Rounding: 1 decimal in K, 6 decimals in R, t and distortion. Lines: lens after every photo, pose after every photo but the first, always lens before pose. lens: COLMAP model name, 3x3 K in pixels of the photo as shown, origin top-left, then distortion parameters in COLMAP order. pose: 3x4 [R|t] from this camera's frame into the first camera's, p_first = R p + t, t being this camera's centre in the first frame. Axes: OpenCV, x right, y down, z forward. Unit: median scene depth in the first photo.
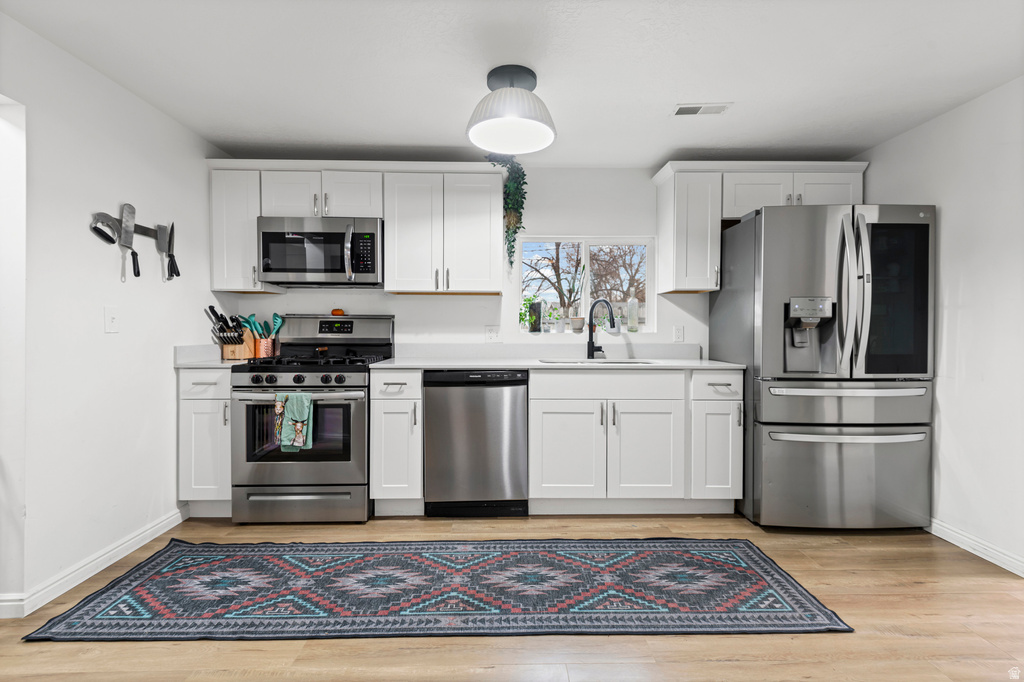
lens RADIAL K [[469.6, 0, 516.9], [0, 469.6, 335.1], [0, 0, 1]] dist [0.018755, -0.002859]
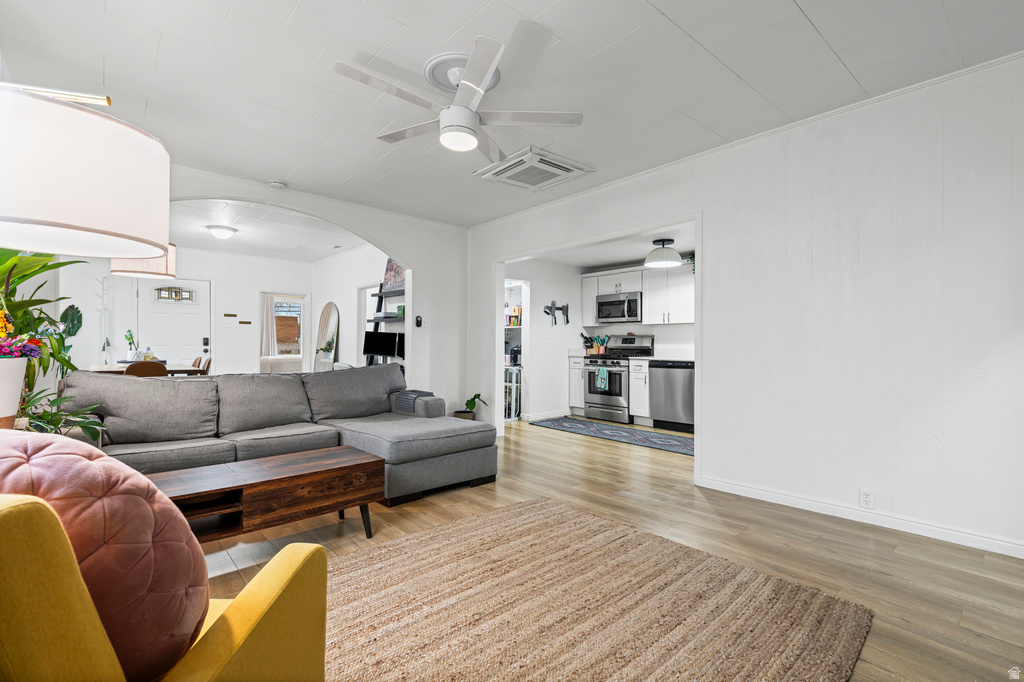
lens RADIAL K [[469.6, 0, 507.3], [0, 469.6, 348.5], [0, 0, 1]] dist [0.018755, -0.002859]
pose [[0.635916, 0.009111, -0.771704, 1.128695], [-0.006531, 0.999958, 0.006425, 0.008158], [0.771730, 0.000954, 0.635949, -0.978634]]
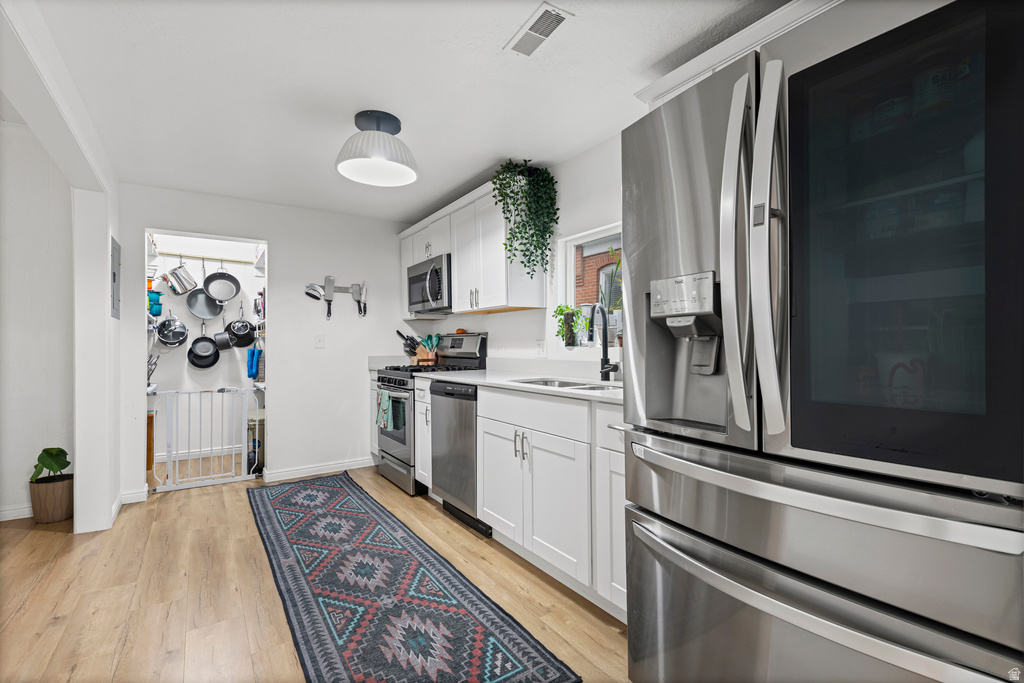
lens RADIAL K [[469.6, 0, 512.0], [0, 469.6, 343.7], [0, 0, 1]] dist [0.018755, -0.002859]
pose [[0.531713, -0.009111, -0.846876, 0.916029], [-0.002253, 0.999923, -0.012172, -0.001388], [0.846922, 0.008380, 0.531652, 0.554015]]
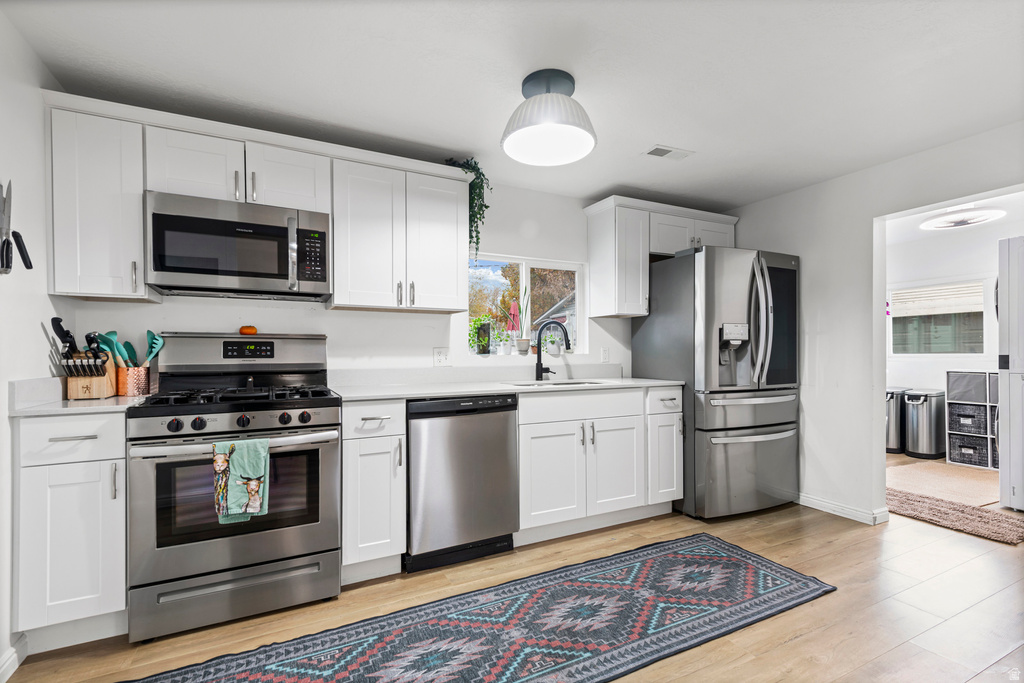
lens RADIAL K [[469.6, 0, 513.4], [0, 469.6, 353.6], [0, 0, 1]] dist [0.018755, -0.002859]
pose [[0.899052, -0.007403, 0.437778, -0.405284], [0.011323, 0.999916, -0.006346, -0.001697], [-0.437695, 0.010663, 0.899060, 0.156208]]
